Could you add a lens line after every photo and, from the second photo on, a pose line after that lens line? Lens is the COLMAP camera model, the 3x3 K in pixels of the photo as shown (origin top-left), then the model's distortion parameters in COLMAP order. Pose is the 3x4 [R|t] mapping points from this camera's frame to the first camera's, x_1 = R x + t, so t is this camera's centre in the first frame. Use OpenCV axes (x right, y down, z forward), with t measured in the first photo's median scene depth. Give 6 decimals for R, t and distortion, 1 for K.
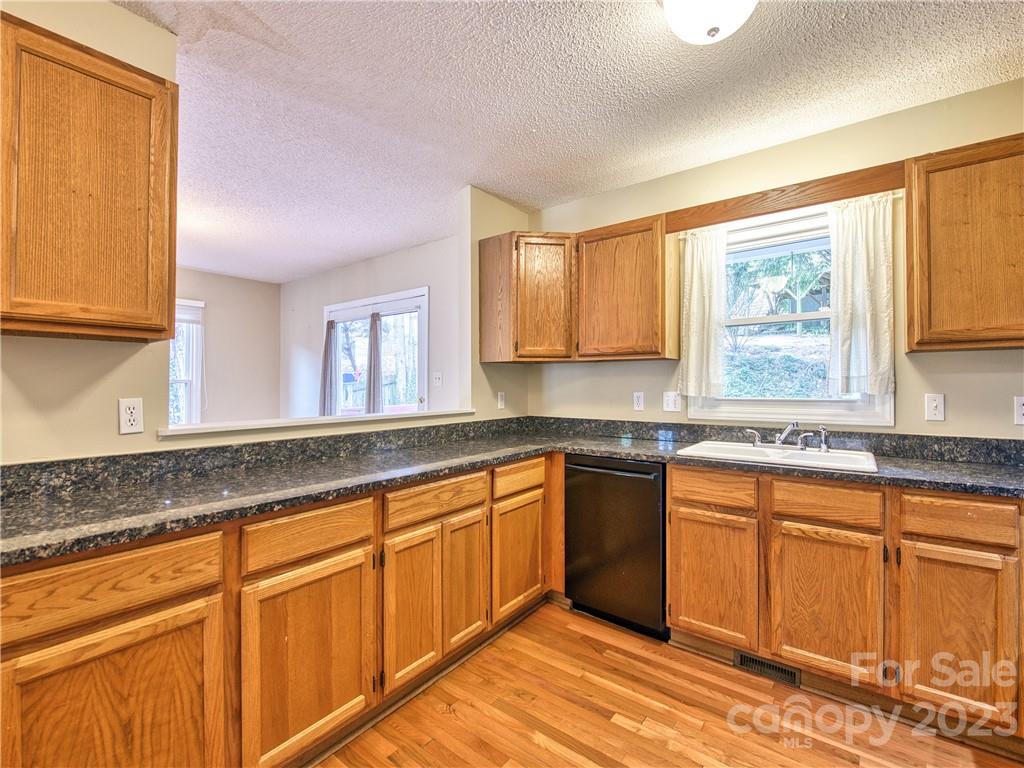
lens RADIAL K [[452.4, 0, 528.6], [0, 452.4, 380.6], [0, 0, 1]] dist [-0.009428, -0.001671]
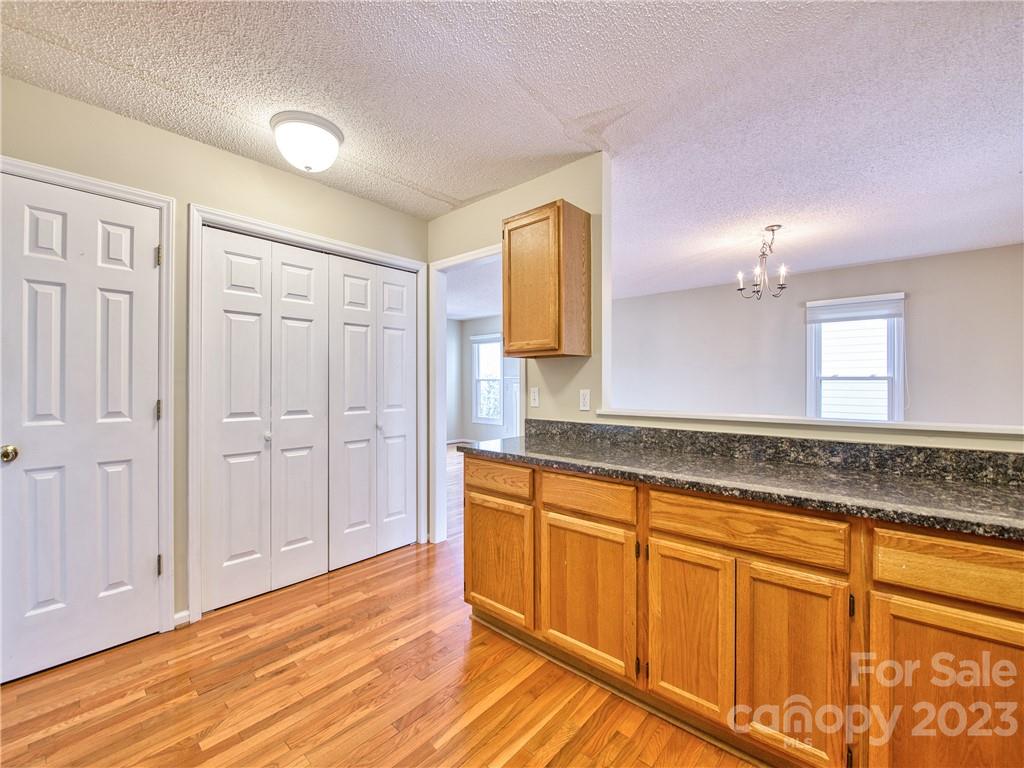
lens RADIAL K [[438.2, 0, 519.3], [0, 438.2, 380.7], [0, 0, 1]] dist [-0.005578, -0.000244]
pose [[-0.084245, -0.001982, -0.996443, 0.706456], [0.010205, 0.999944, -0.002852, 0.007531], [0.996393, -0.010408, -0.084220, 0.825340]]
